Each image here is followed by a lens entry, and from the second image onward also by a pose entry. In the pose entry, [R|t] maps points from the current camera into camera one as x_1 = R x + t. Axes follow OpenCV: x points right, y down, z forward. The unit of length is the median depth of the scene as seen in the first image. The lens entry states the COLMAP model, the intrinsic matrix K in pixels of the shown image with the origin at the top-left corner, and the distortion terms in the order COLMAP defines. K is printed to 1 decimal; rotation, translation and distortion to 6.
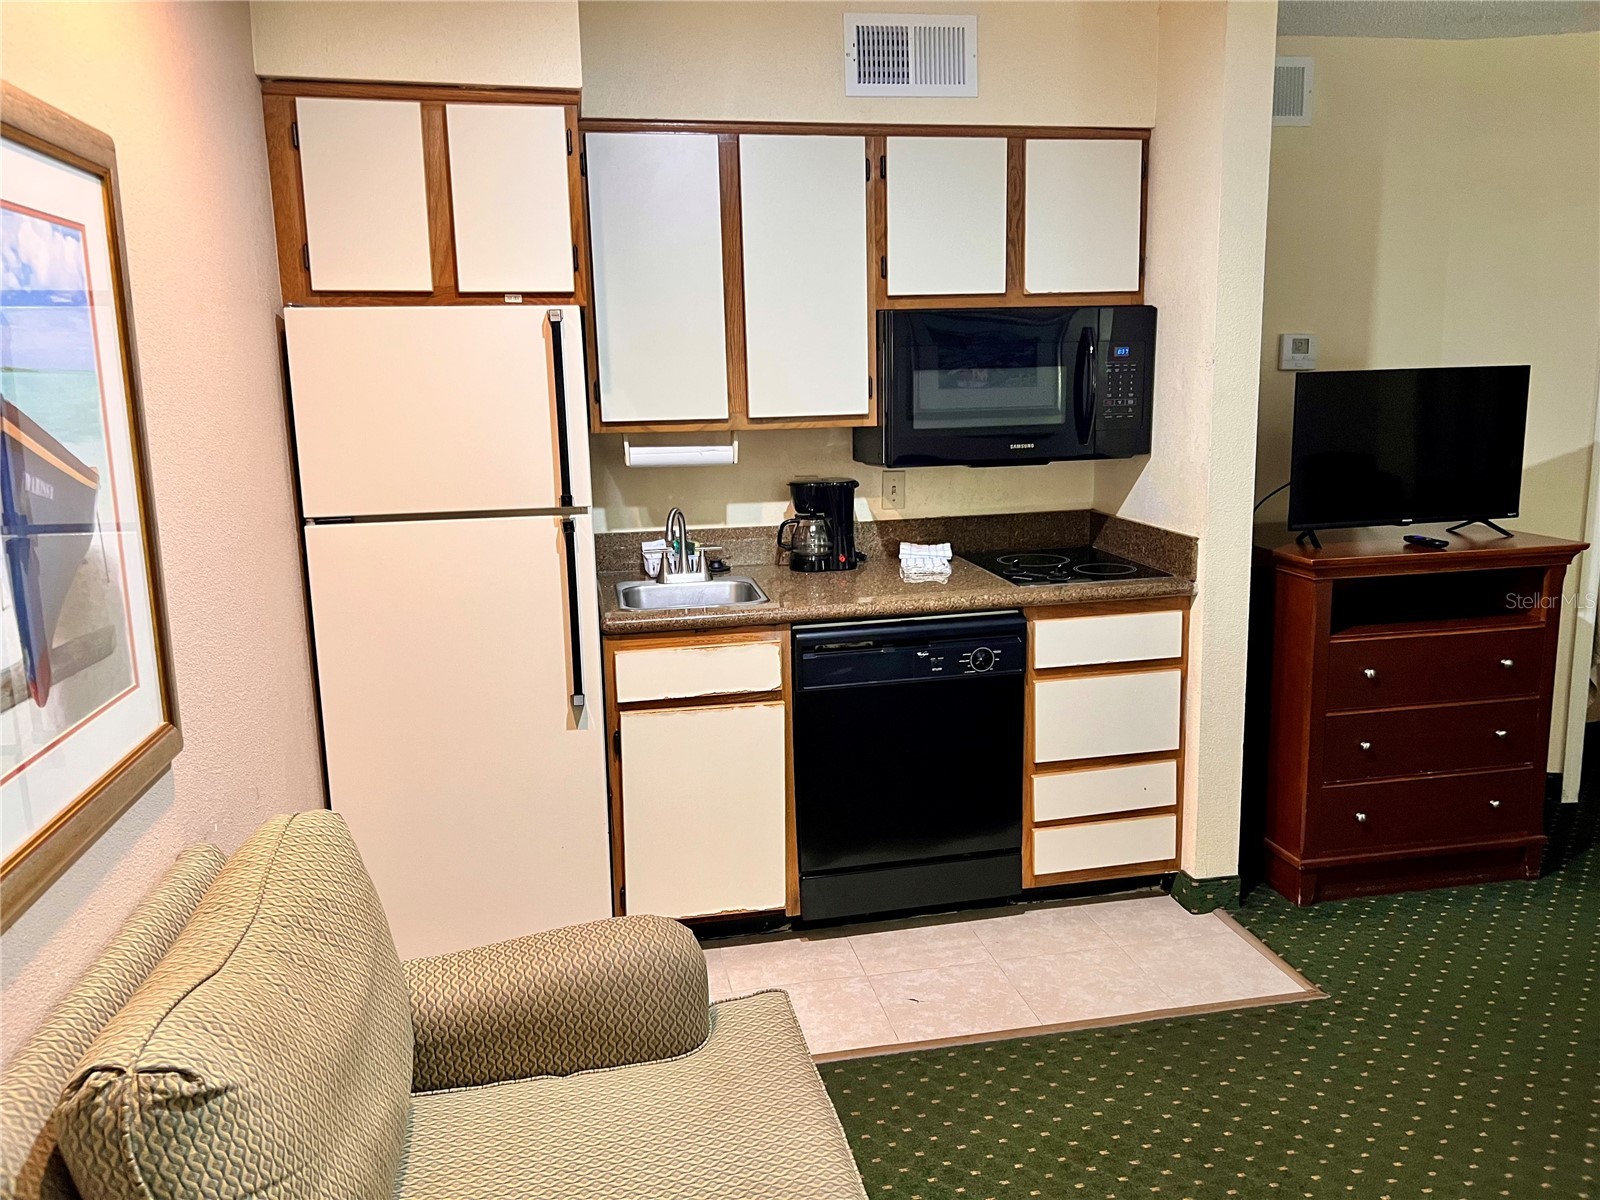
lens RADIAL K [[1205.0, 0, 801.6], [0, 1205.0, 586.2], [0, 0, 1]] dist [0.057169, -0.067951]
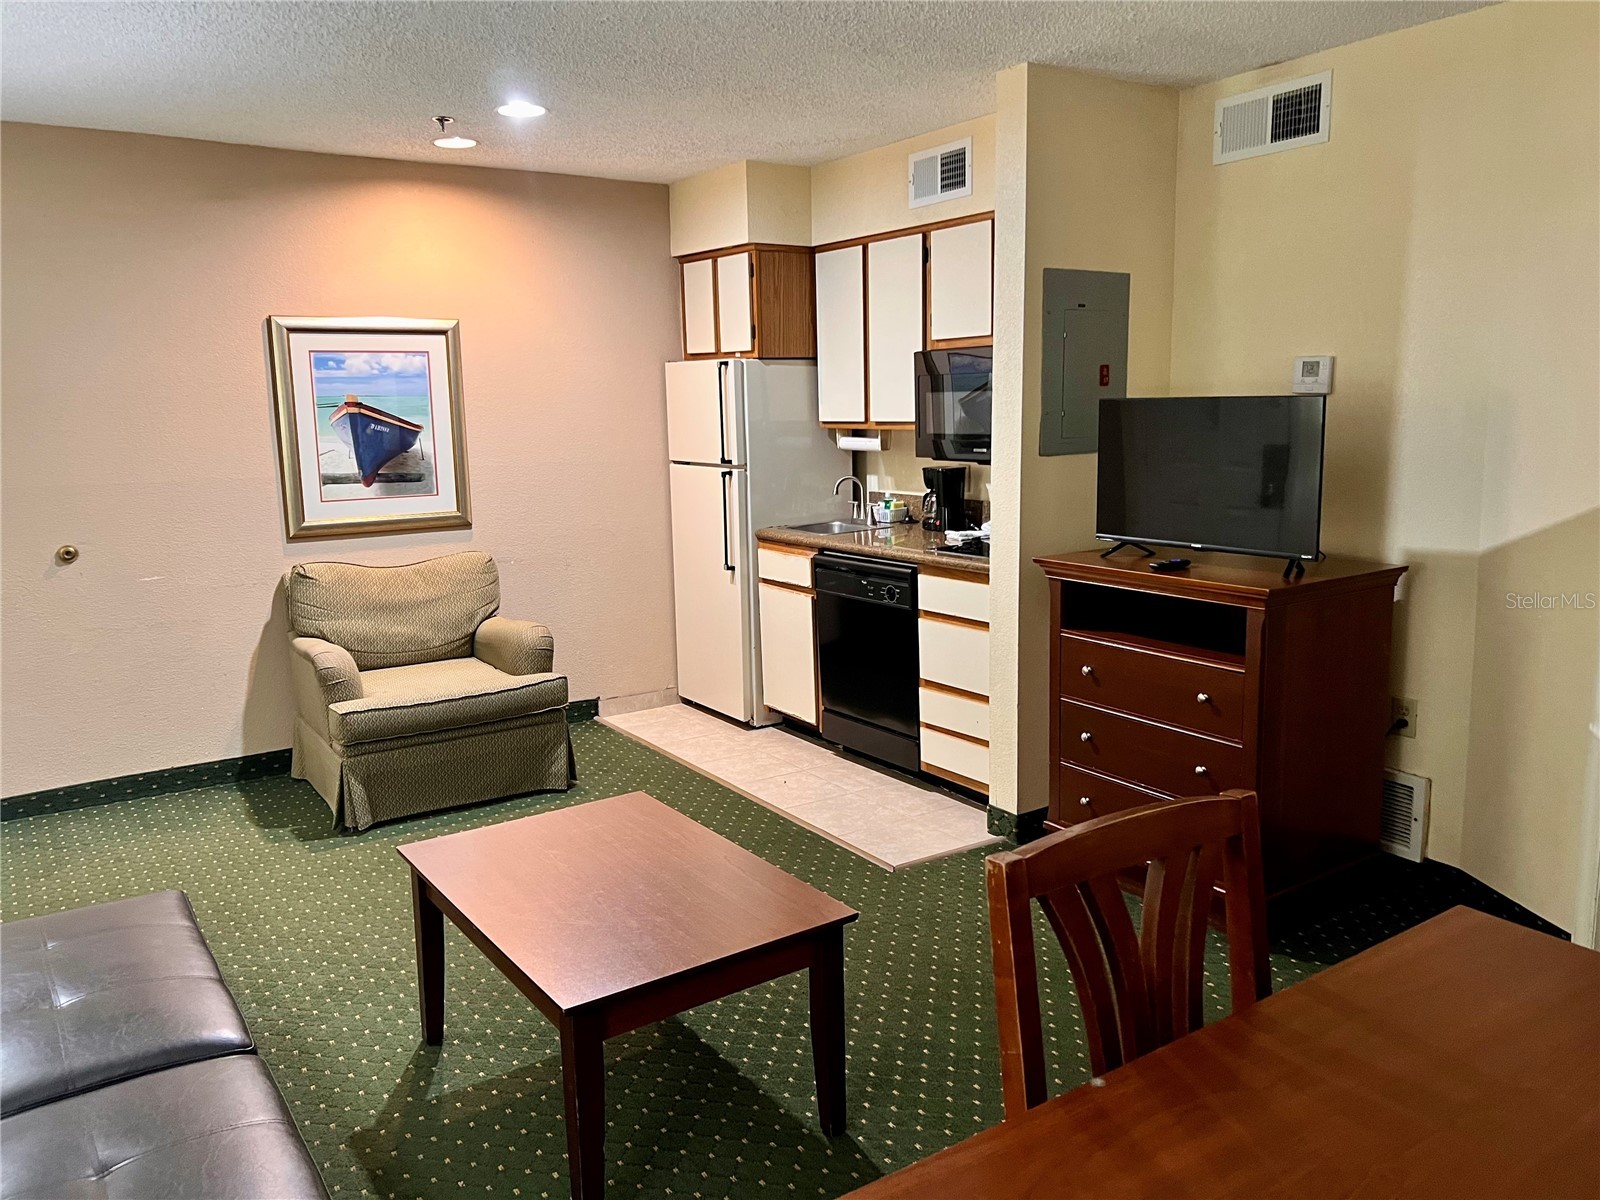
lens RADIAL K [[1203.4, 0, 806.3], [0, 1203.4, 595.2], [0, 0, 1]] dist [0.047415, -0.004630]
pose [[0.384557, 0.165739, -0.908100, 1.399885], [-0.151547, 0.981737, 0.115003, -0.086795], [0.910576, 0.093395, 0.402652, 0.322800]]
